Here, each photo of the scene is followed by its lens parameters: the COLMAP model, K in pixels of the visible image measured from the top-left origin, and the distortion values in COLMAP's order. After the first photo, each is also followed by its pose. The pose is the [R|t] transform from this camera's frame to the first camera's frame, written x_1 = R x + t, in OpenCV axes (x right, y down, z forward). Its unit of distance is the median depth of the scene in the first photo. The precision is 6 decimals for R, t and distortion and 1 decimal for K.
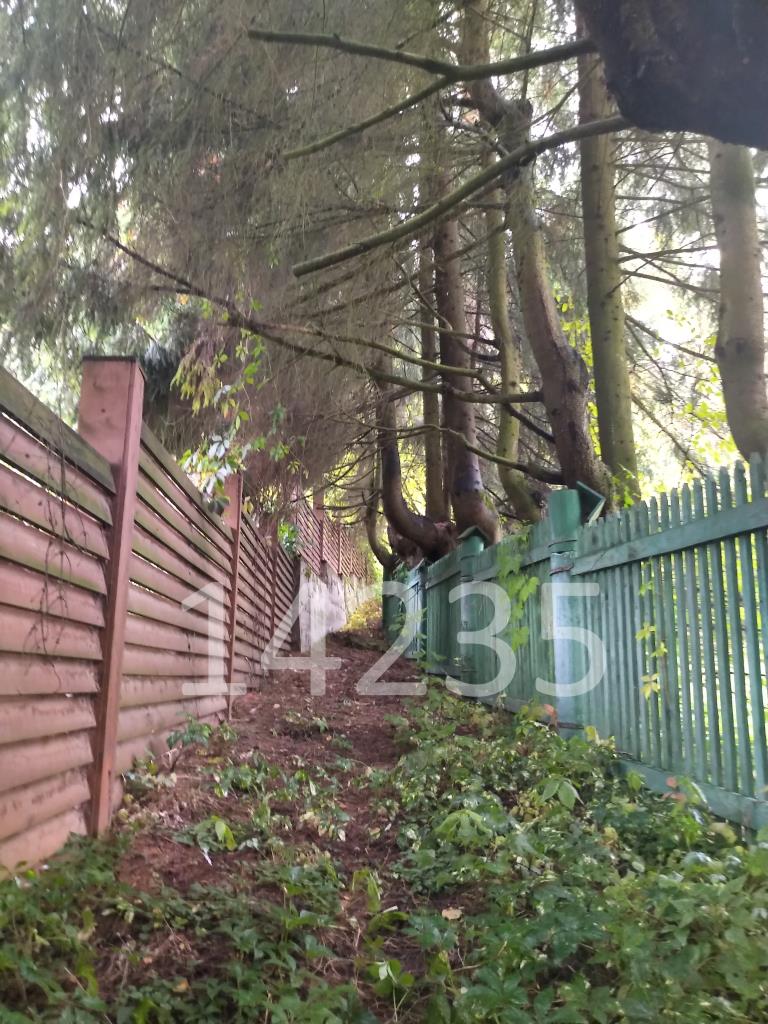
lens RADIAL K [[766.5, 0, 384.8], [0, 766.5, 506.0], [0, 0, 1]] dist [-0.031582, -0.011497]
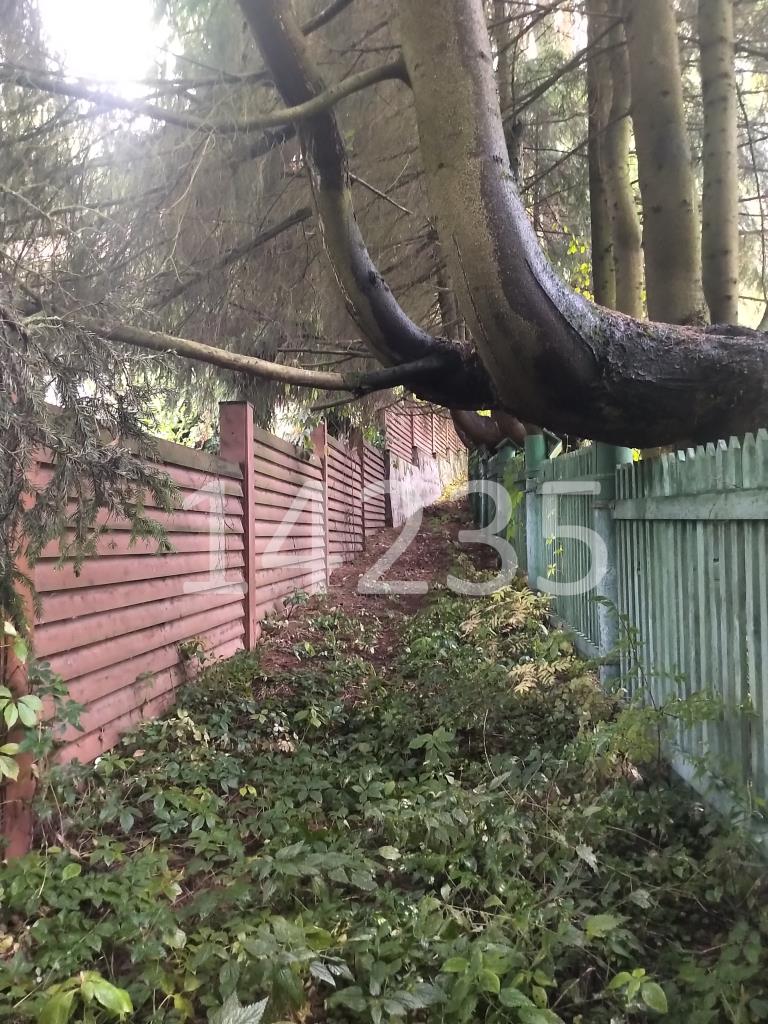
lens RADIAL K [[766.5, 0, 384.7], [0, 766.5, 515.1], [0, 0, 1]] dist [-0.031582, -0.011497]
pose [[0.985912, -0.028419, -0.164834, 0.276925], [0.061097, 0.978553, 0.196724, -0.256486], [0.155708, -0.204024, 0.966504, -0.726335]]
